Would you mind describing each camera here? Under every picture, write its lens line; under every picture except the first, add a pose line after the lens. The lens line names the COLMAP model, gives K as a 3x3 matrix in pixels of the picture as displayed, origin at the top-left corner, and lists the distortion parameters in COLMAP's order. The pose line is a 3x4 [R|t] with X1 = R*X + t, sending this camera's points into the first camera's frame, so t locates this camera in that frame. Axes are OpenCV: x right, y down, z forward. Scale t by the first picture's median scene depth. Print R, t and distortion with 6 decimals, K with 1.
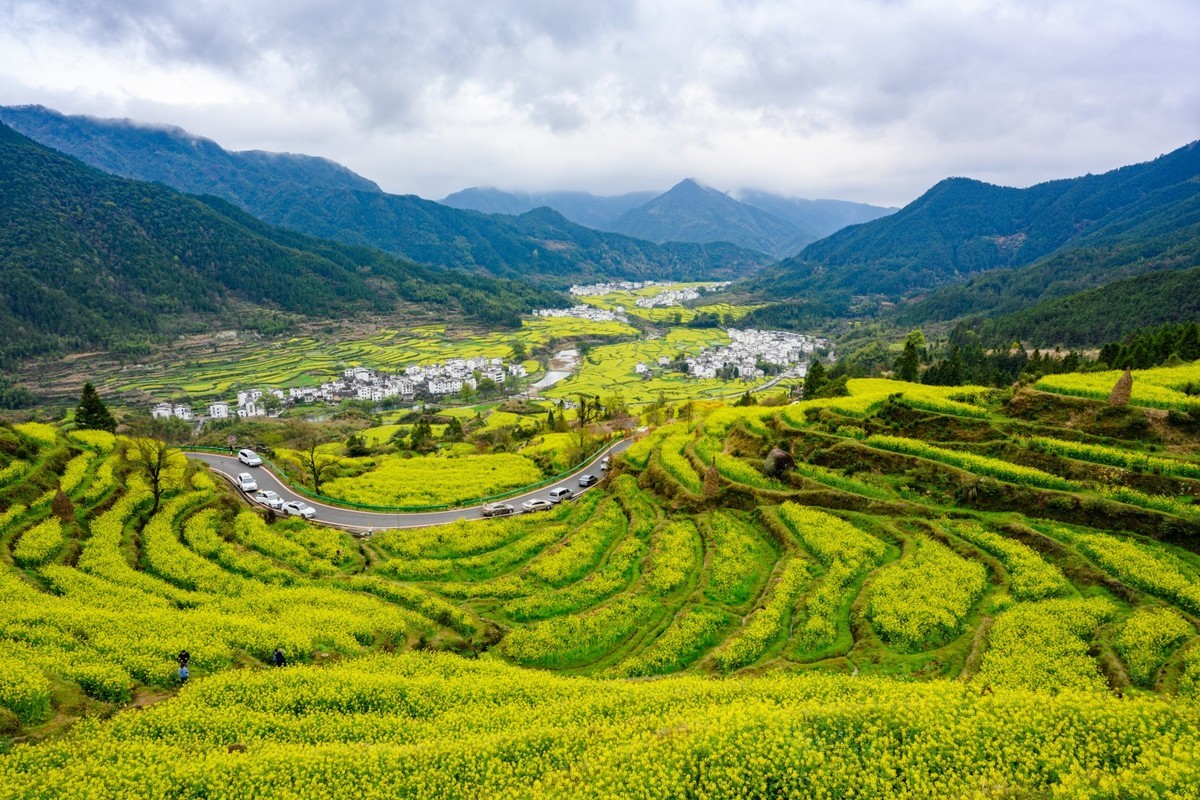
lens RADIAL K [[795.3, 0, 598.7], [0, 795.3, 396.0], [0, 0, 1]] dist [-0.017271, 0.007742]
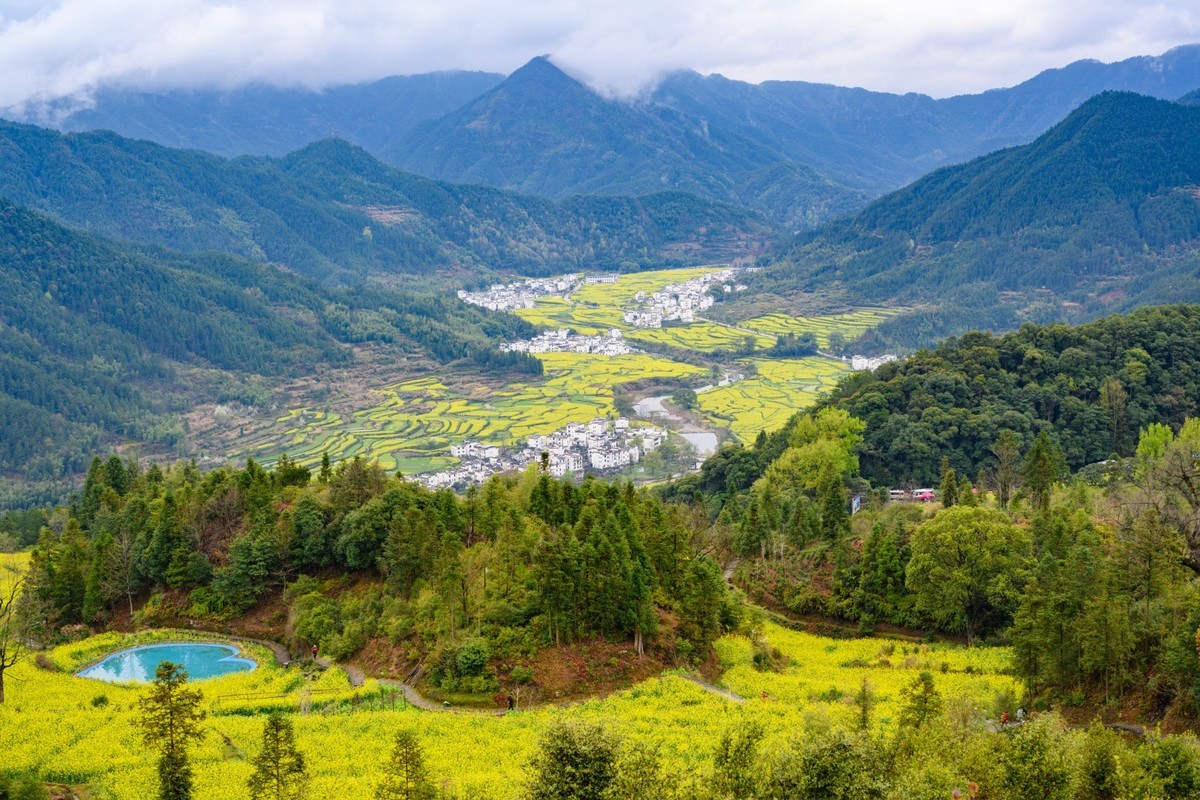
lens RADIAL K [[1937.7, 0, 580.9], [0, 1937.7, 427.9], [0, 0, 1]] dist [0.007784, 0.000000]
pose [[0.973263, -0.067837, 0.219445, -0.359141], [0.078027, 0.996223, -0.038096, 0.015236], [-0.216032, 0.054200, 0.974881, -0.441269]]
